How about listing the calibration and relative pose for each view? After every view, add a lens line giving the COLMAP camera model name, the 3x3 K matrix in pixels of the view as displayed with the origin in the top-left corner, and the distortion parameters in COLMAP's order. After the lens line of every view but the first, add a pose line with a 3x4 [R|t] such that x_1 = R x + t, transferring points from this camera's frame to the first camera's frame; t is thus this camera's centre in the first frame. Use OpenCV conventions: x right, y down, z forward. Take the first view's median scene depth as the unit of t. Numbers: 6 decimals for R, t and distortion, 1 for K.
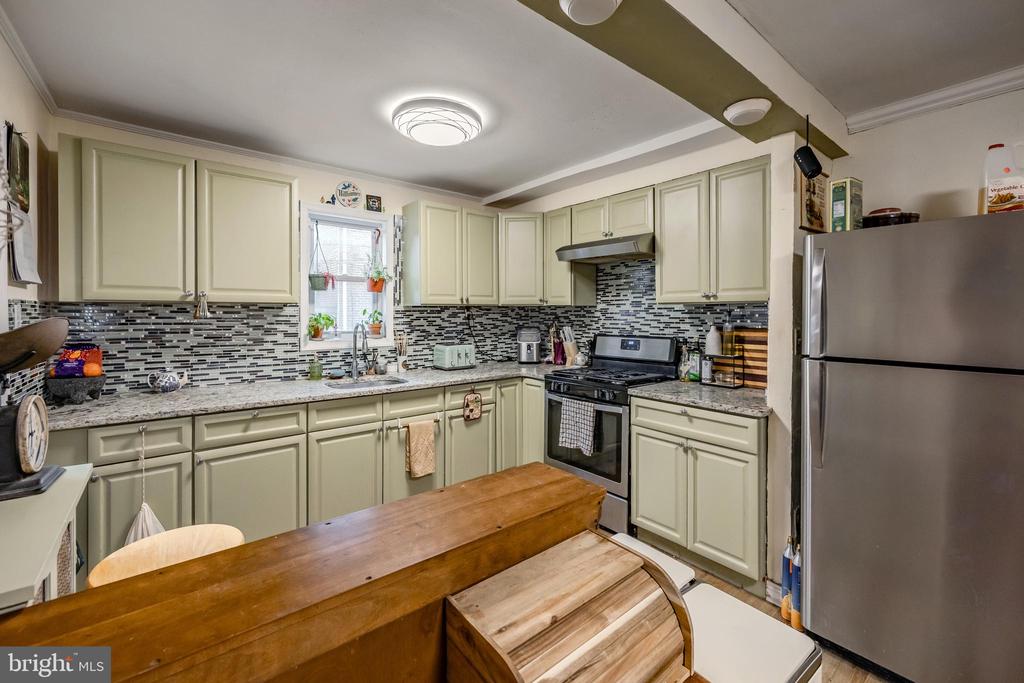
lens RADIAL K [[447.6, 0, 532.6], [0, 447.6, 313.7], [0, 0, 1]] dist [-0.000951, -0.000098]
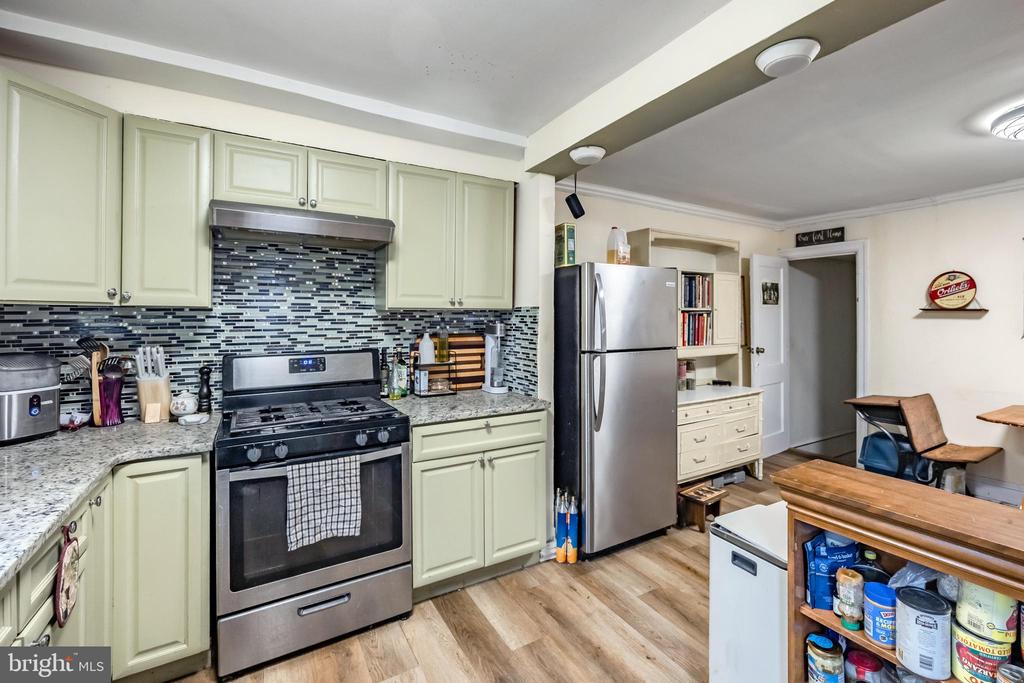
lens RADIAL K [[447.6, 0, 521.7], [0, 447.6, 314.8], [0, 0, 1]] dist [-0.000951, -0.000098]
pose [[0.163330, -0.000640, 0.986571, -0.450574], [0.000459, 1.000000, 0.000572, -0.010967], [-0.986571, 0.000360, 0.163330, 0.589537]]
